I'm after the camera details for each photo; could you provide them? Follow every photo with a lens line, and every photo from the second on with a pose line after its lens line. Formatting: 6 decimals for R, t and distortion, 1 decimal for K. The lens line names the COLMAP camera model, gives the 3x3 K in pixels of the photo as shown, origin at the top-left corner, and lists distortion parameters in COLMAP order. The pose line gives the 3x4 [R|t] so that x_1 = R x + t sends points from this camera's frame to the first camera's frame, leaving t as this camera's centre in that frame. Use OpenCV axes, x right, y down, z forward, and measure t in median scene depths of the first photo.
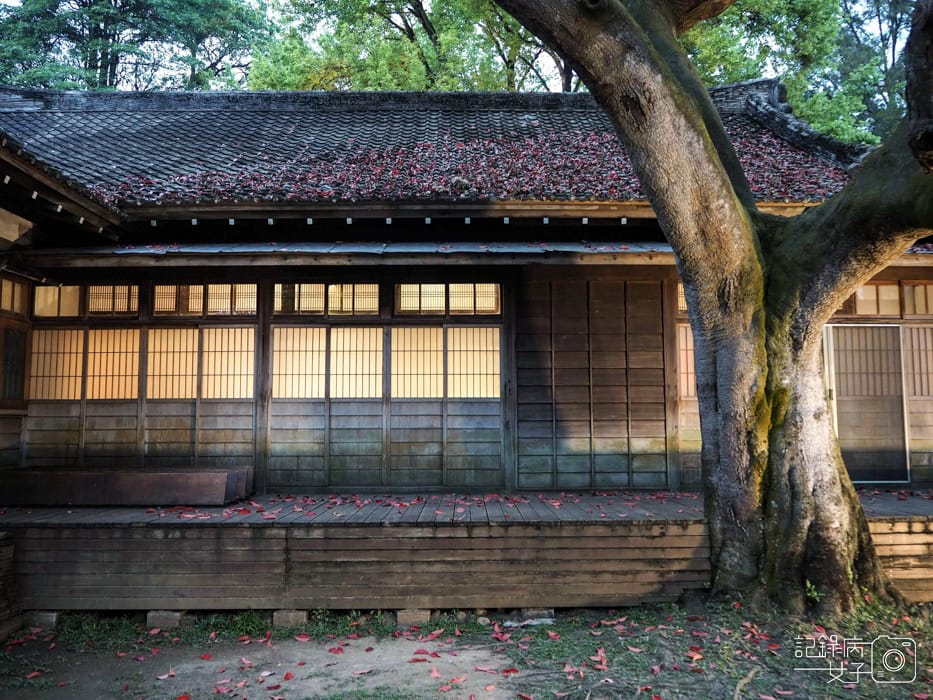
lens RADIAL K [[778.1, 0, 468.9], [0, 778.1, 345.9], [0, 0, 1]] dist [-0.055236, 0.020468]
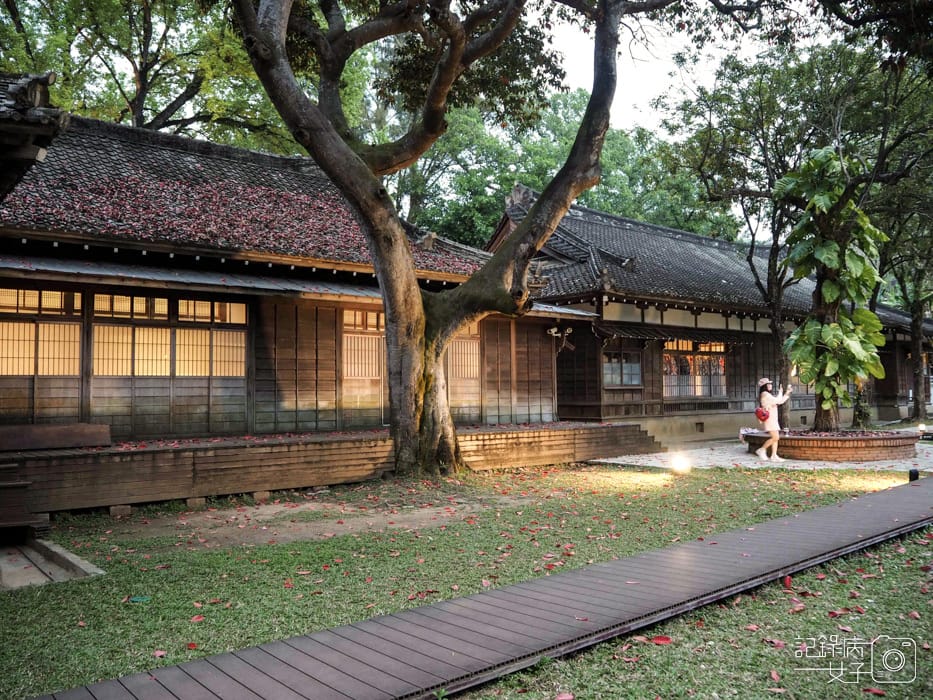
lens RADIAL K [[778.1, 0, 466.5], [0, 778.1, 350.0], [0, 0, 1]] dist [-0.055236, 0.020468]
pose [[0.777379, 0.028640, 0.628380, -0.850530], [-0.051416, 0.998513, 0.018099, -0.055109], [-0.626927, -0.046379, 0.777696, -0.722305]]
